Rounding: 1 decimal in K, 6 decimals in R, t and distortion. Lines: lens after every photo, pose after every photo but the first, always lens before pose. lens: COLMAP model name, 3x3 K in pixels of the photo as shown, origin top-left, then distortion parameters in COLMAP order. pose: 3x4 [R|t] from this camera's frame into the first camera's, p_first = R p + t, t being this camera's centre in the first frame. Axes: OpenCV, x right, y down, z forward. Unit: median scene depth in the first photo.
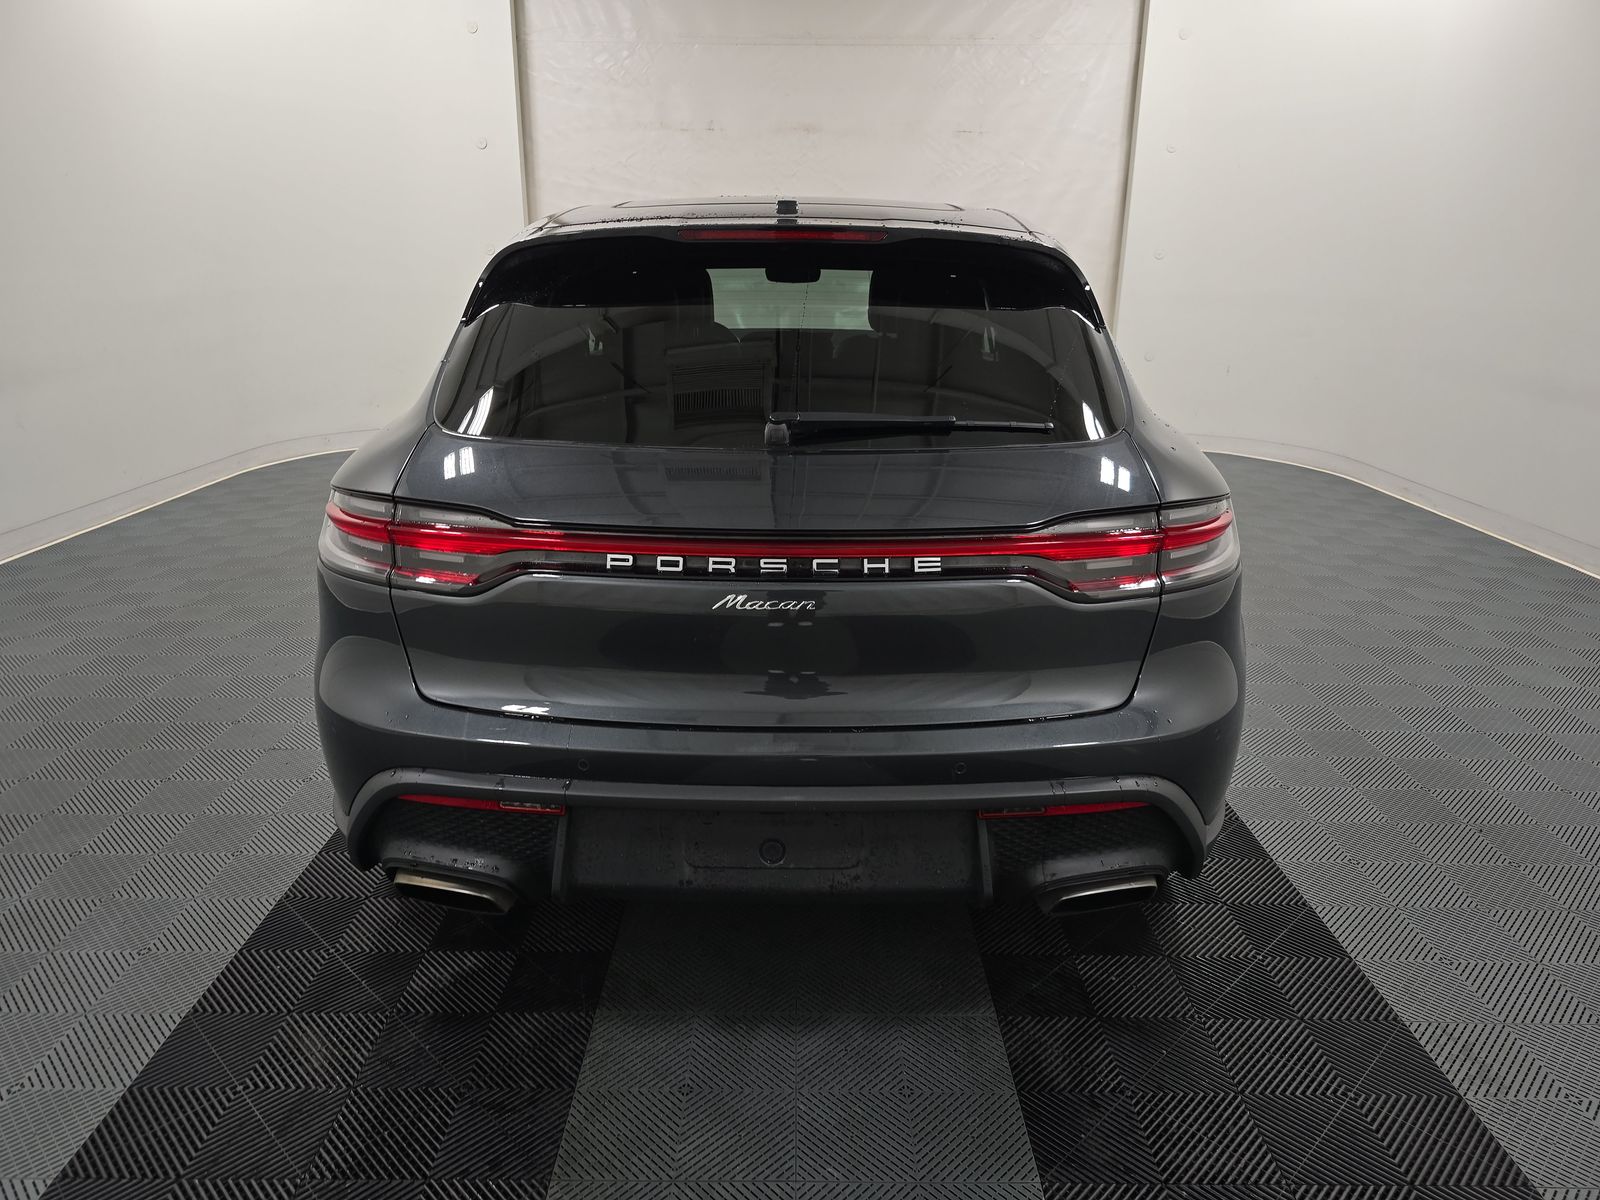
lens RADIAL K [[1089.8, 0, 793.1], [0, 1089.8, 565.0], [0, 0, 1]] dist [0.039845, -0.044163]
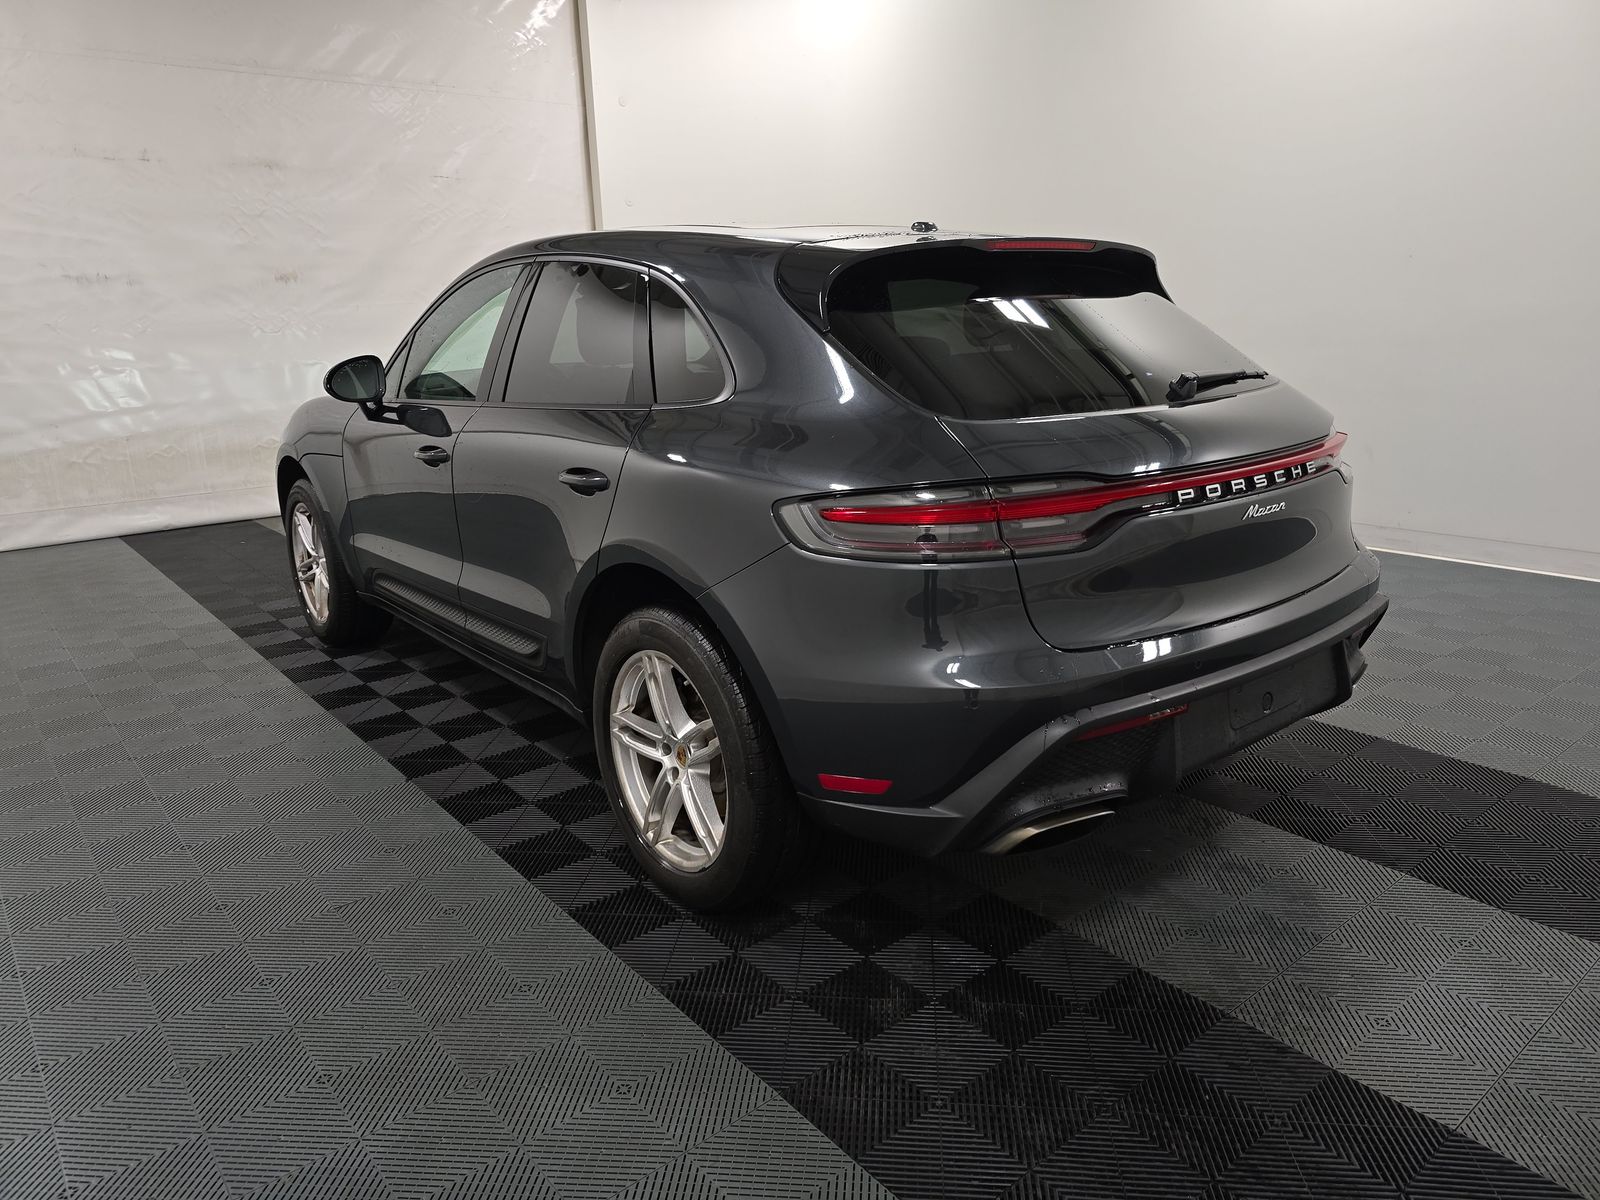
lens RADIAL K [[1089.8, 0, 793.1], [0, 1089.8, 565.0], [0, 0, 1]] dist [0.039845, -0.044163]
pose [[0.769847, -0.173889, 0.614083, -0.885974], [0.203013, 0.978913, 0.022690, -0.031062], [-0.605079, 0.107199, 0.788915, 0.207868]]
